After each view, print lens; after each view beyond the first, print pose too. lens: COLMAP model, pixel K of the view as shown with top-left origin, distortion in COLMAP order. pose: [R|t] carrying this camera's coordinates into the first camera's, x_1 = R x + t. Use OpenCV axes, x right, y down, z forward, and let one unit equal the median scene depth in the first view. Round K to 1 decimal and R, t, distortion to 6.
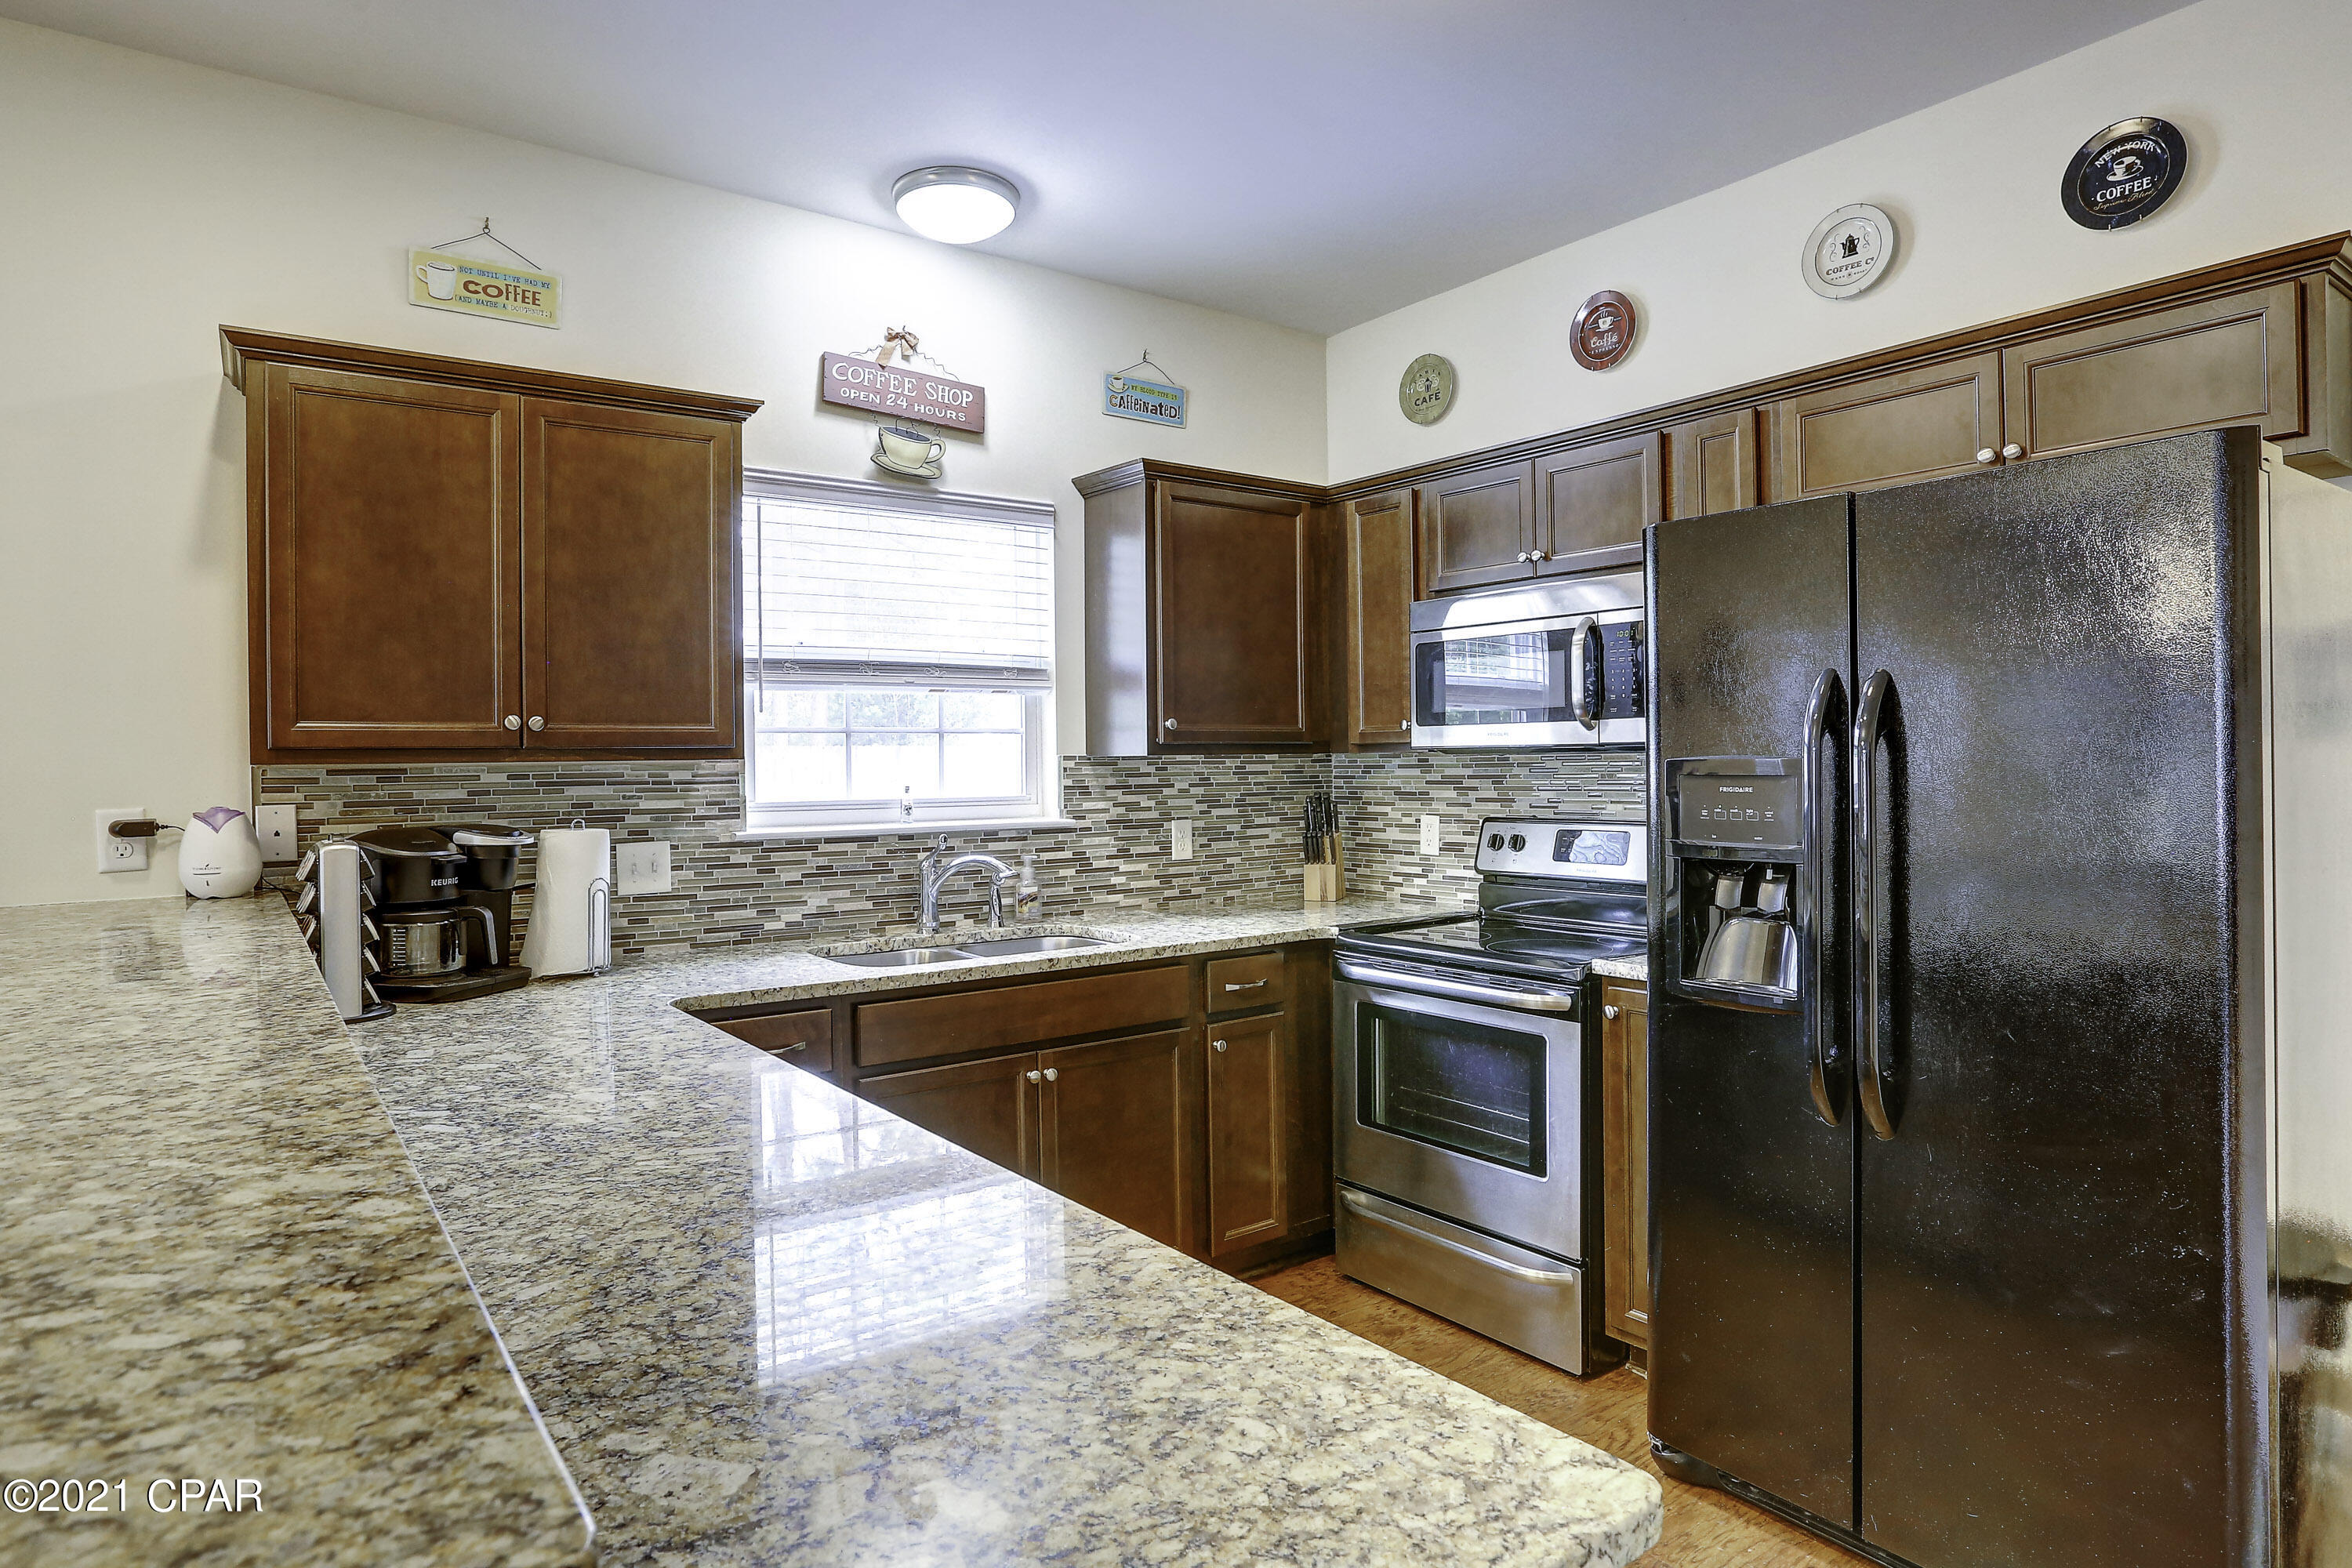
lens RADIAL K [[1332.6, 0, 1159.1], [0, 1332.6, 765.9], [0, 0, 1]] dist [-0.043765, 0.007051]
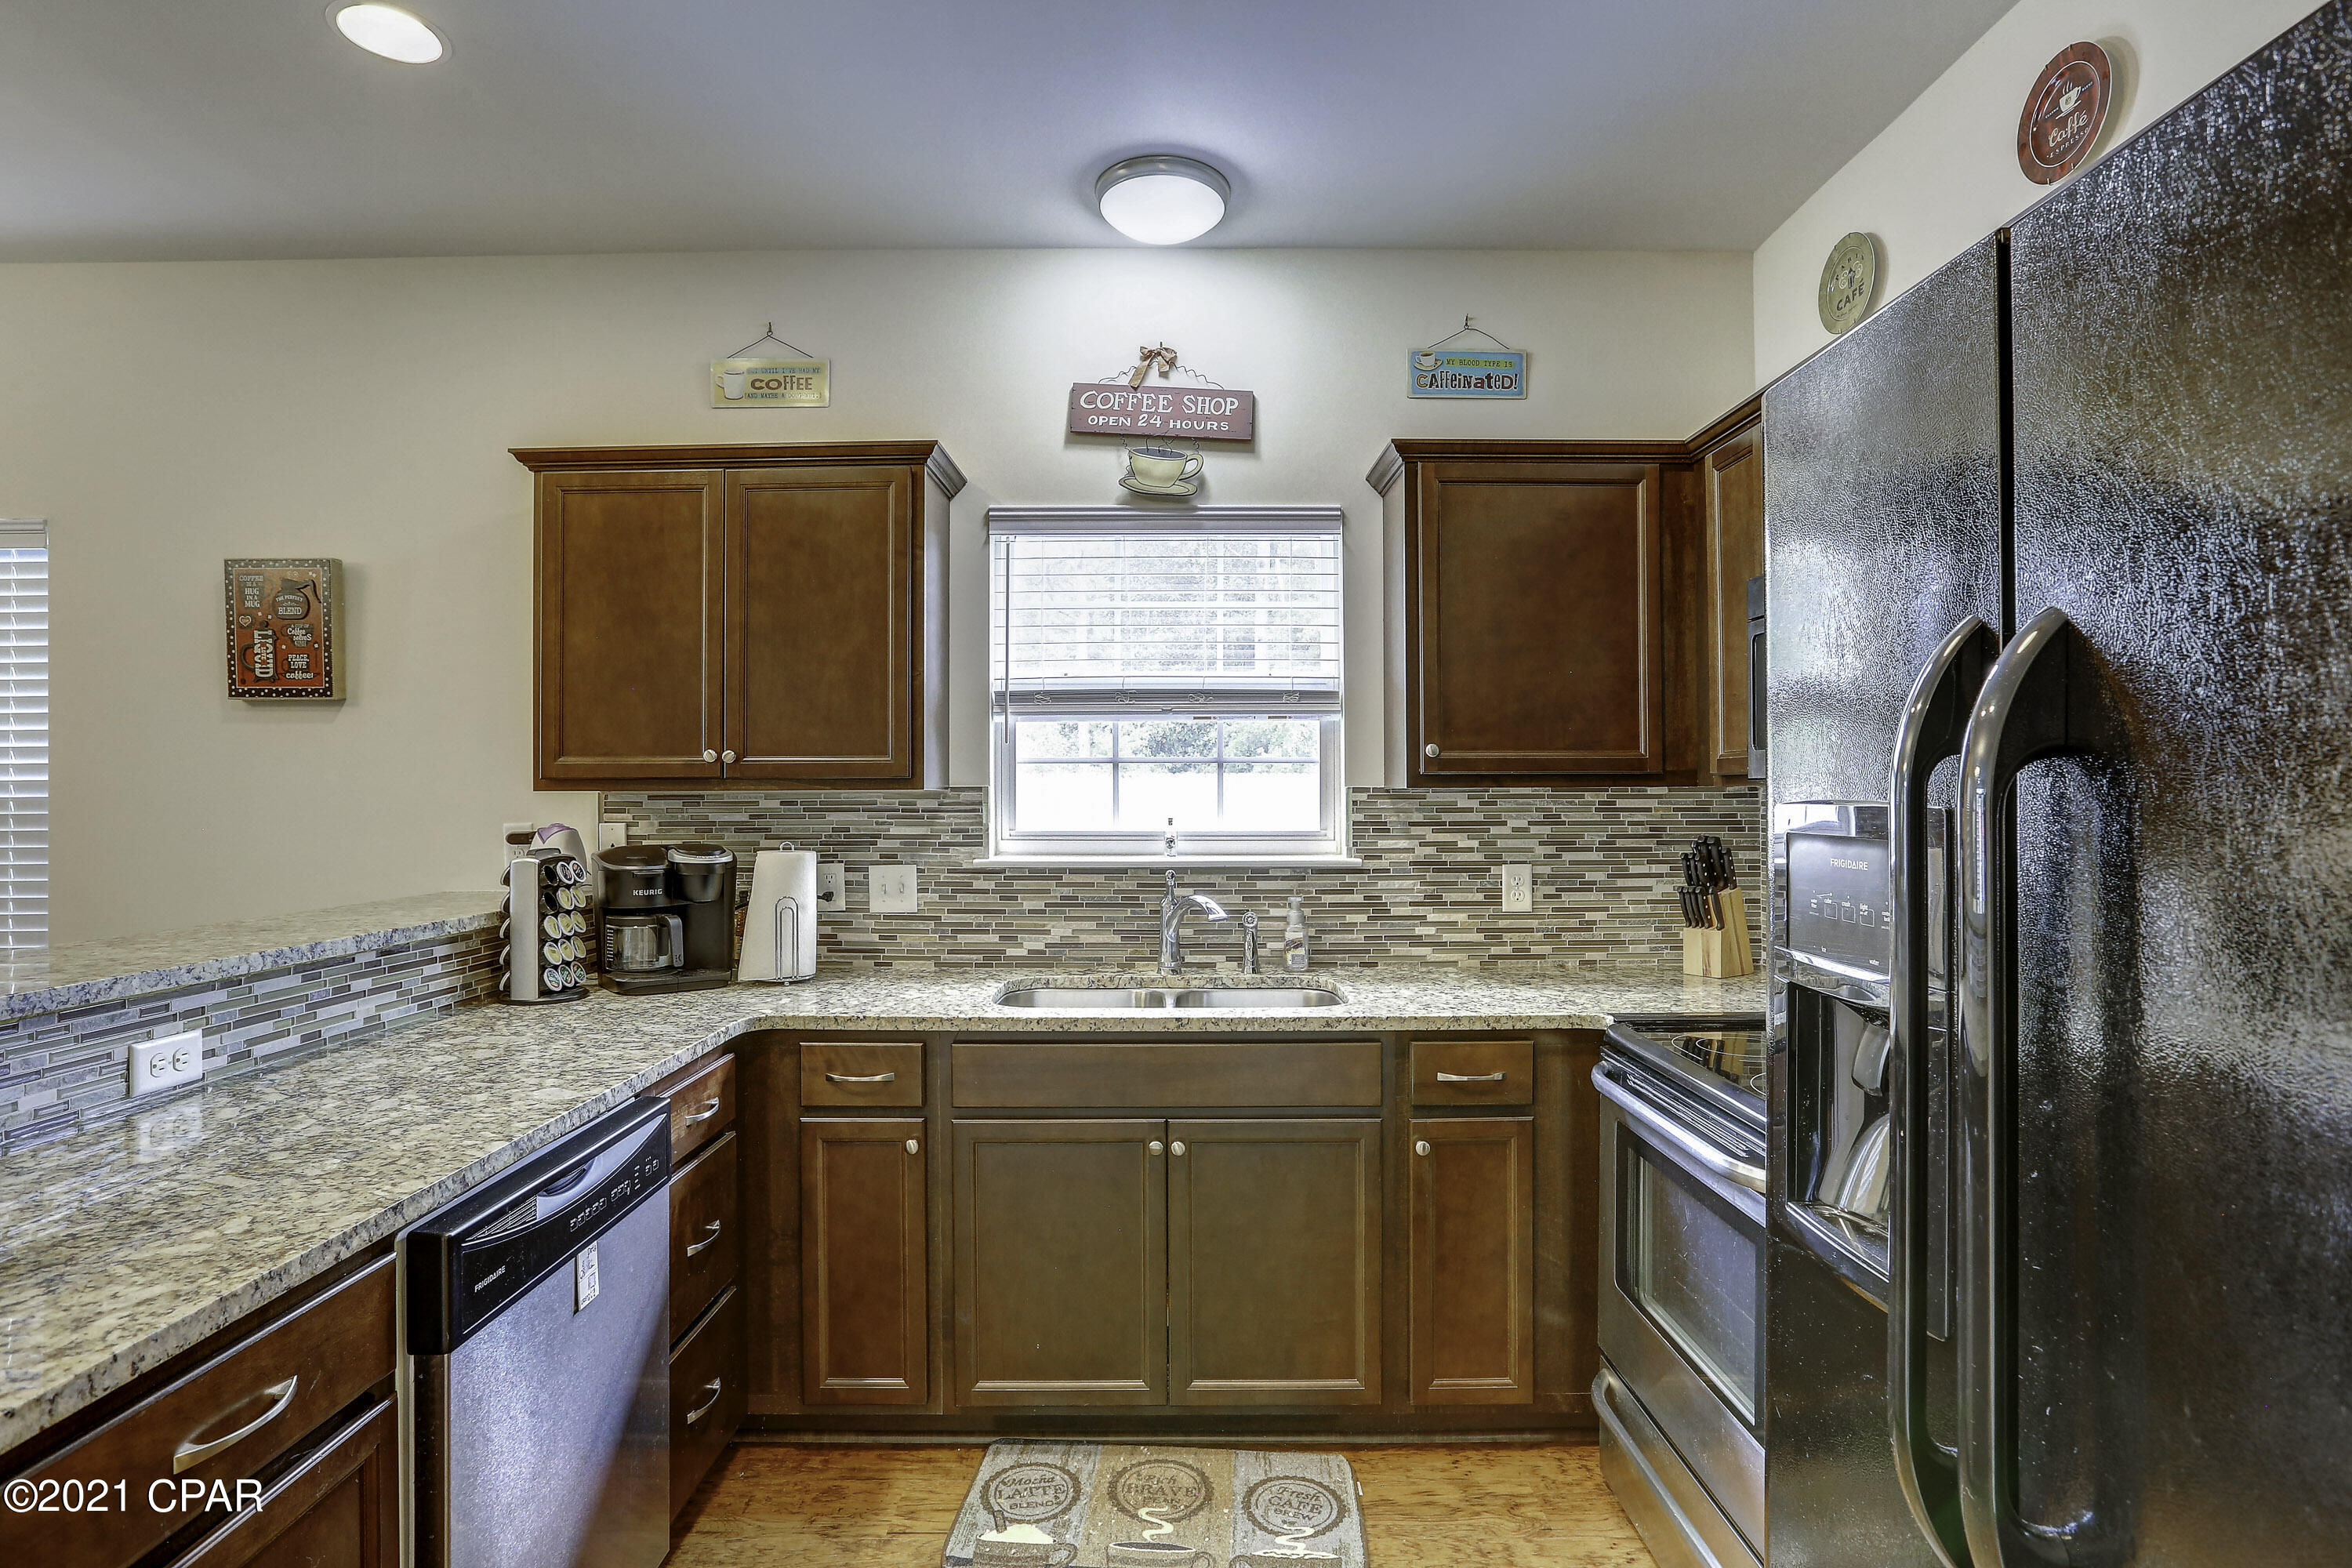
lens RADIAL K [[1185.4, 0, 1165.1], [0, 1185.4, 787.4], [0, 0, 1]] dist [-0.043984, 0.015048]
pose [[0.803882, 0.005904, -0.594760, 0.323655], [-0.008626, 0.999961, -0.001733, -0.005528], [0.594727, 0.006524, 0.803902, 0.310570]]
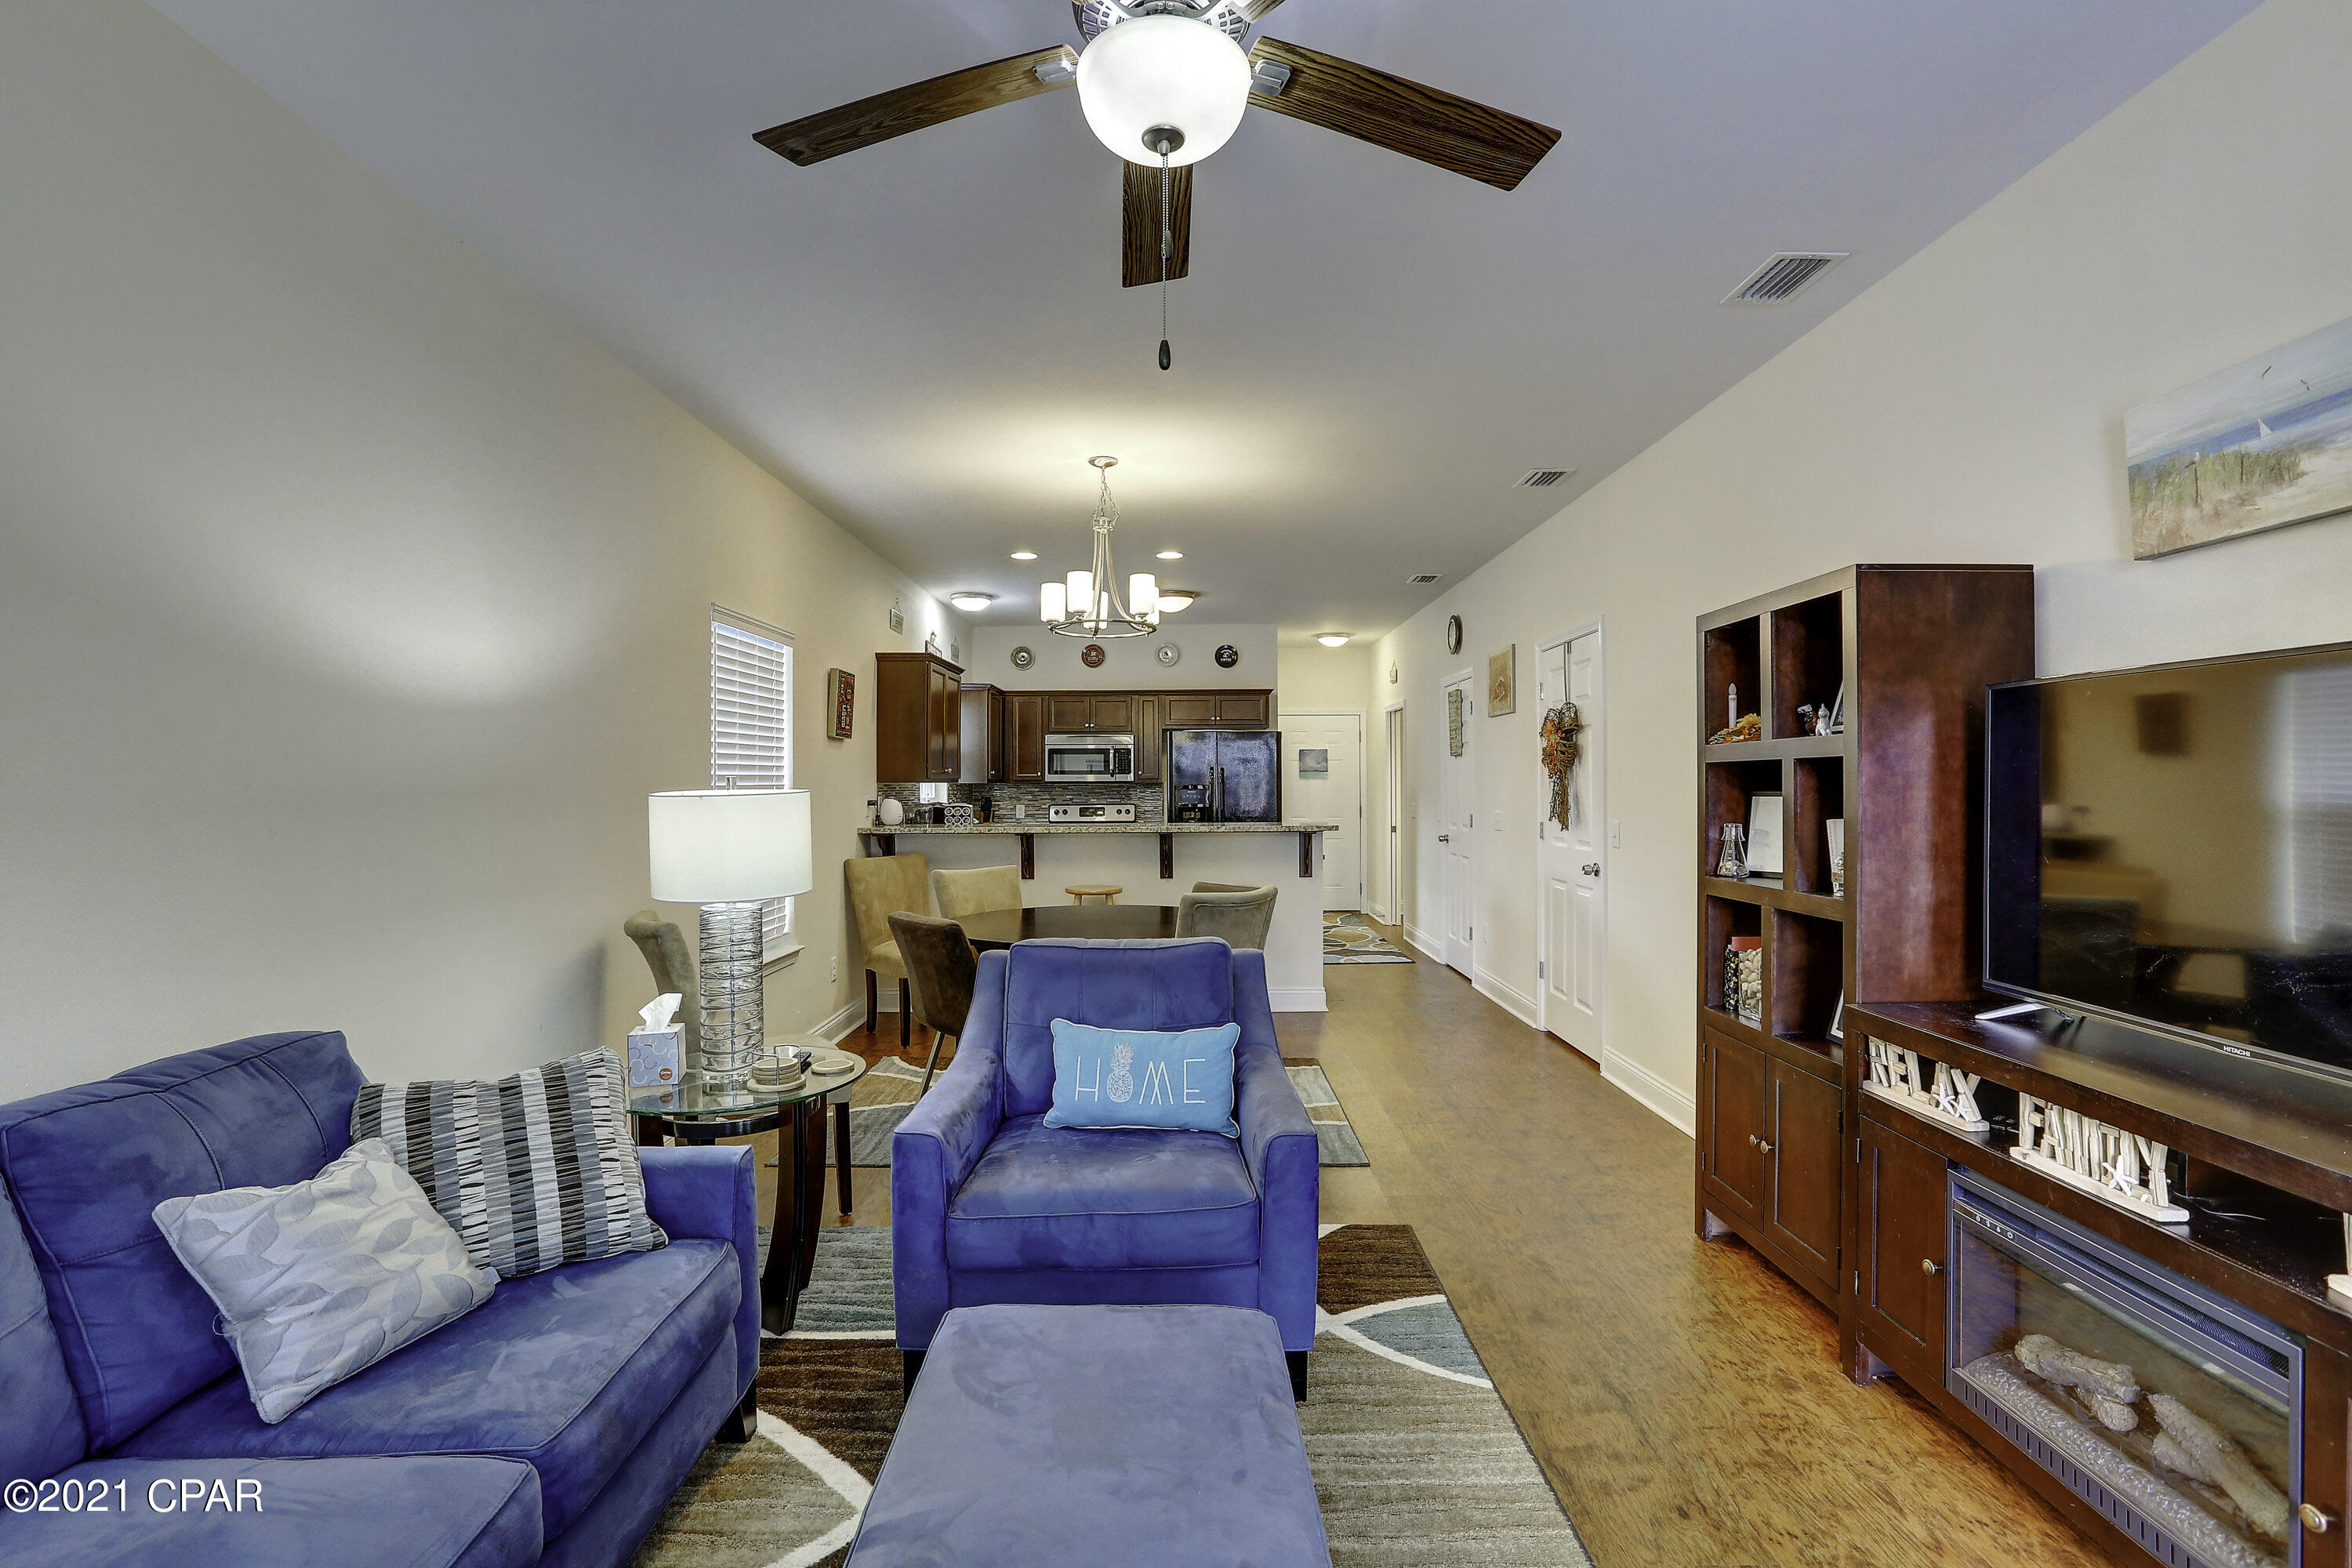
lens RADIAL K [[1081.5, 0, 1180.7], [0, 1081.5, 794.3], [0, 0, 1]] dist [-0.035619, 0.009815]
pose [[0.590352, 0.003351, 0.807139, -1.737770], [-0.000345, 0.999992, -0.003900, 0.026823], [-0.807146, 0.002023, 0.590348, -0.787218]]
